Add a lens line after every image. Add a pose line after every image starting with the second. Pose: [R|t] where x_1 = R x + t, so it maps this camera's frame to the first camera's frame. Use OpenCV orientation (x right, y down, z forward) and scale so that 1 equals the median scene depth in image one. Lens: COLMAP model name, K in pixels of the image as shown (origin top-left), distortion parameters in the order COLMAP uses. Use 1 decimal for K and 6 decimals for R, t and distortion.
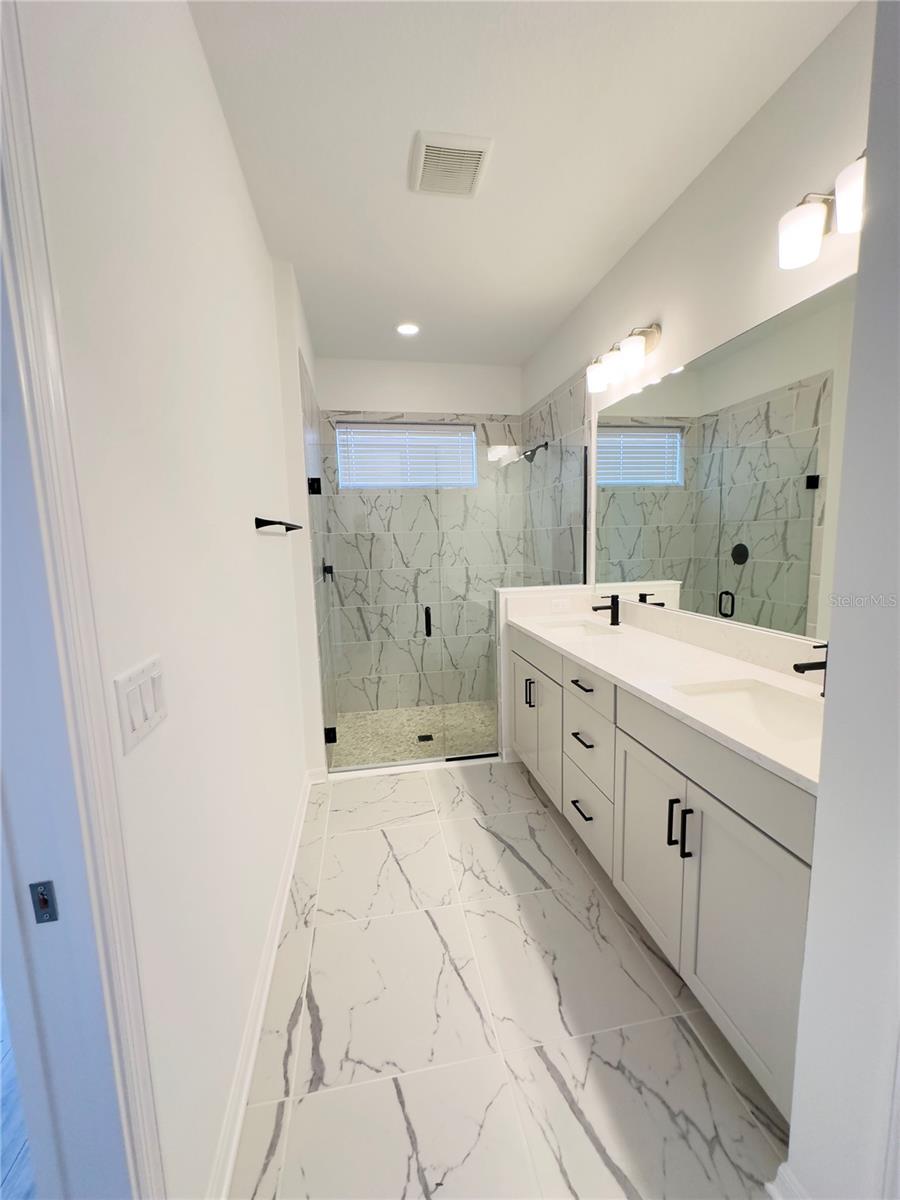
lens RADIAL K [[480.5, 0, 445.2], [0, 480.5, 597.1], [0, 0, 1]] dist [-0.001158, 0.000882]
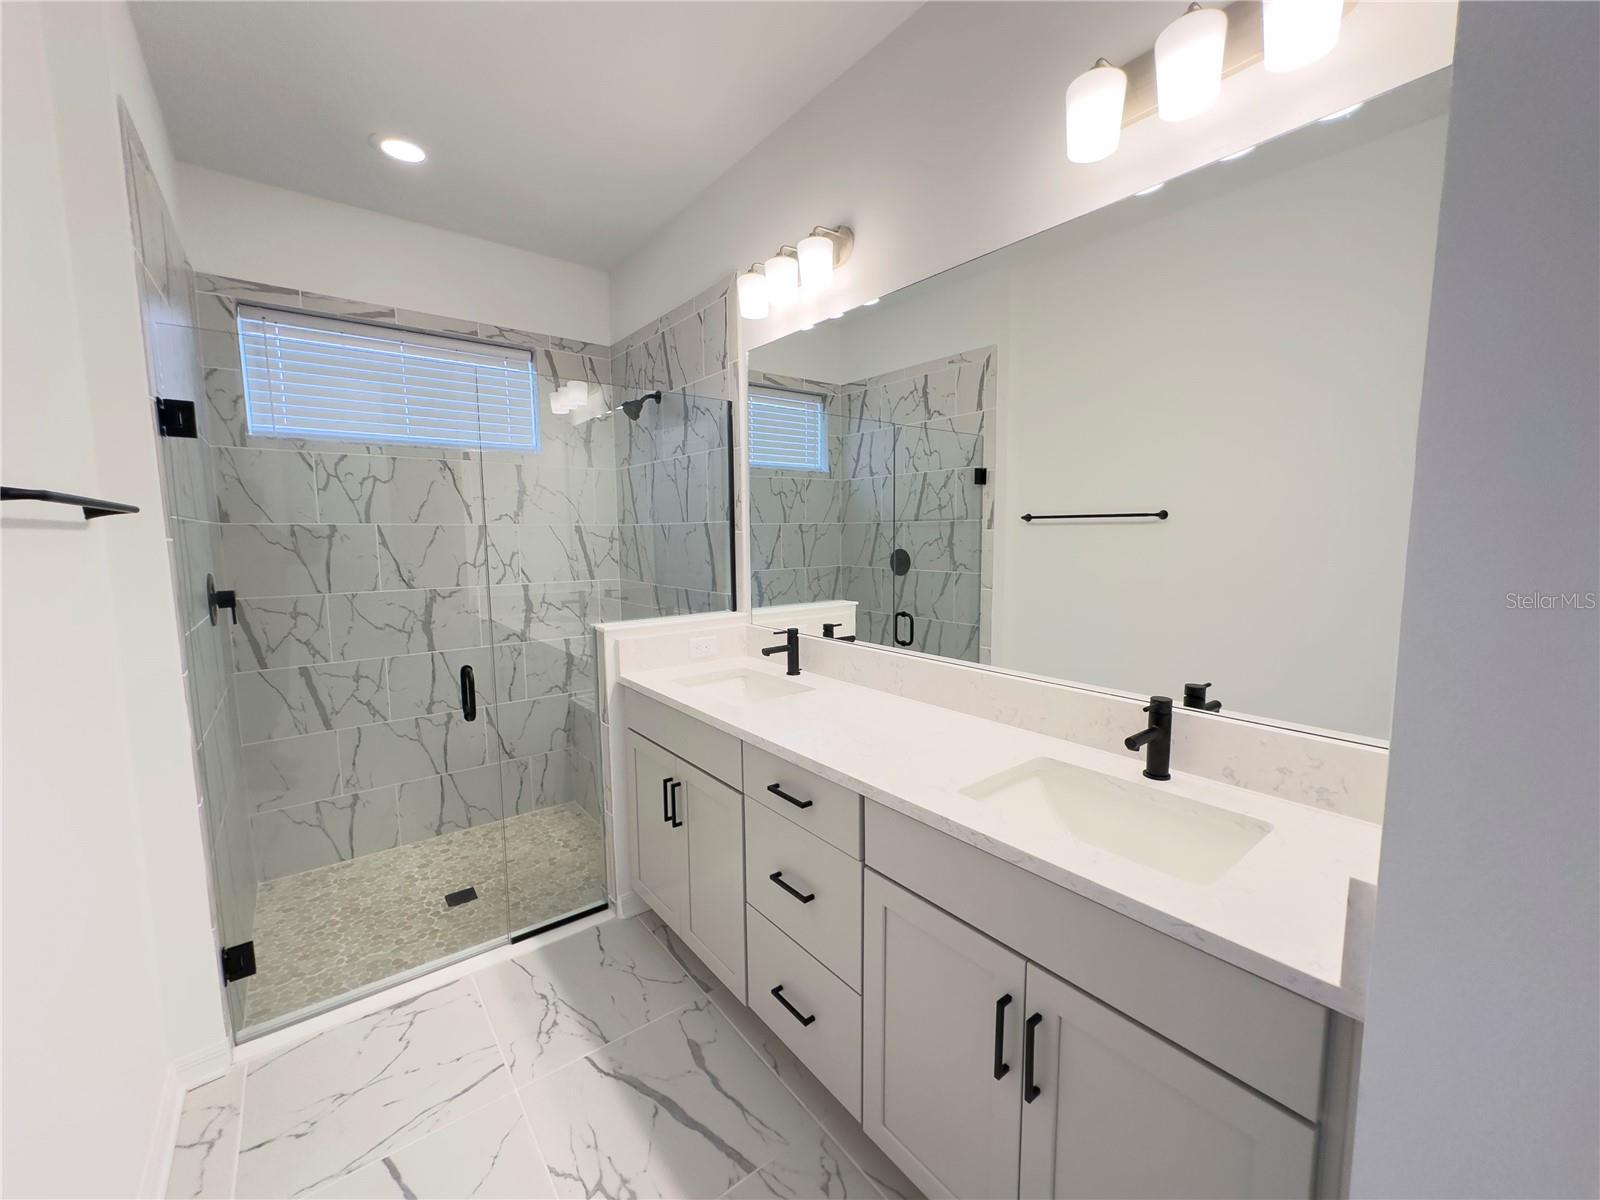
lens RADIAL K [[640.7, 0, 798.1], [0, 640.7, 597.2], [0, 0, 1]] dist [-0.001158, 0.000882]
pose [[0.882588, -0.029589, 0.469216, -0.039215], [0.042003, 0.998989, -0.016011, -0.026476], [-0.468268, 0.033840, 0.882938, 0.177018]]
